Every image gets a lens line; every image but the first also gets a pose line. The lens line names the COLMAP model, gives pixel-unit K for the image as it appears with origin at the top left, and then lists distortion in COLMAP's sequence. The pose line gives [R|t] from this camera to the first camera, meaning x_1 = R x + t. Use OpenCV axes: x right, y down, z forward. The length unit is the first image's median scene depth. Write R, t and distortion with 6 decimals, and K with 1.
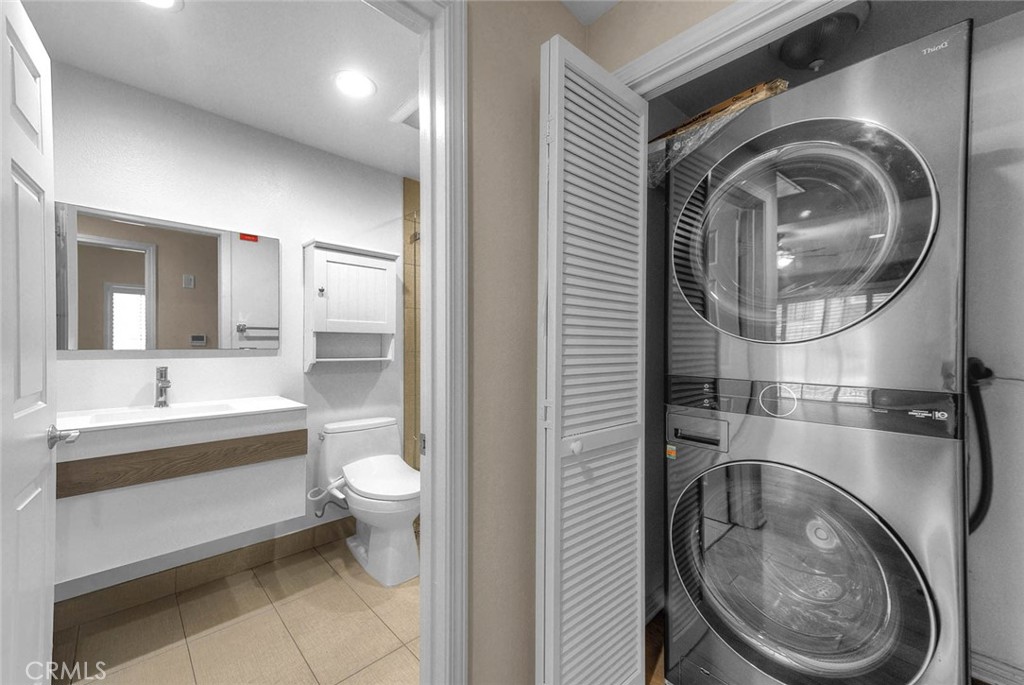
lens RADIAL K [[407.2, 0, 512.5], [0, 407.2, 347.4], [0, 0, 1]] dist [0.019299, 0.000164]
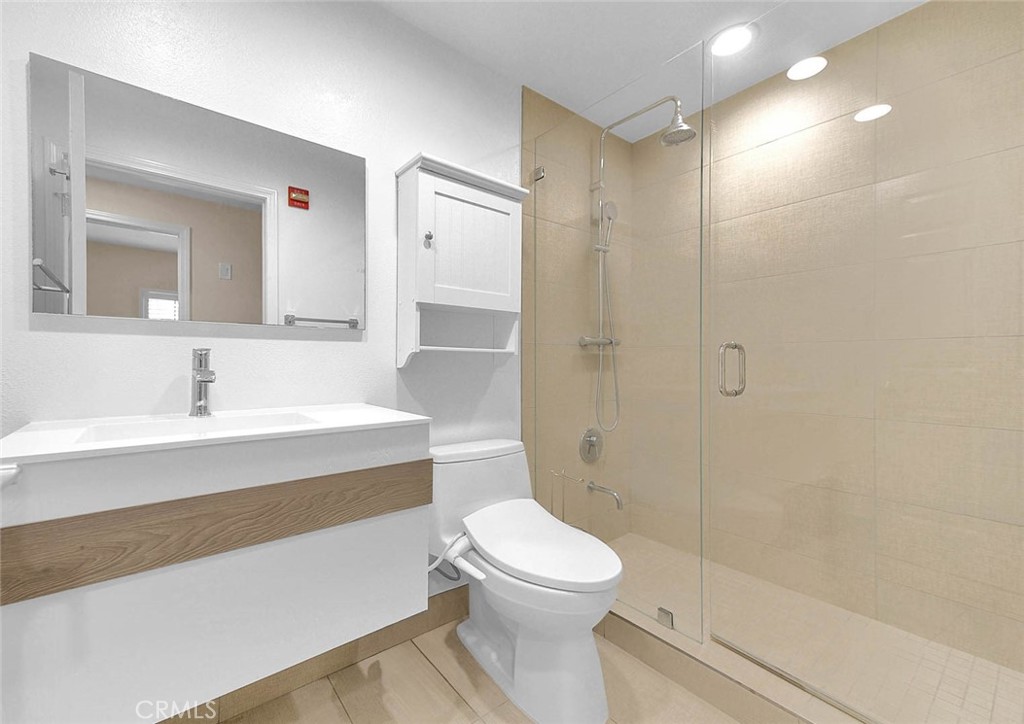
lens RADIAL K [[418.2, 0, 477.1], [0, 418.2, 364.1], [0, 0, 1]] dist [0.022358, -0.000047]
pose [[0.993723, -0.000841, -0.111867, -0.319785], [0.000210, 0.999984, -0.005652, 0.060391], [0.111870, 0.005593, 0.993707, 0.364852]]
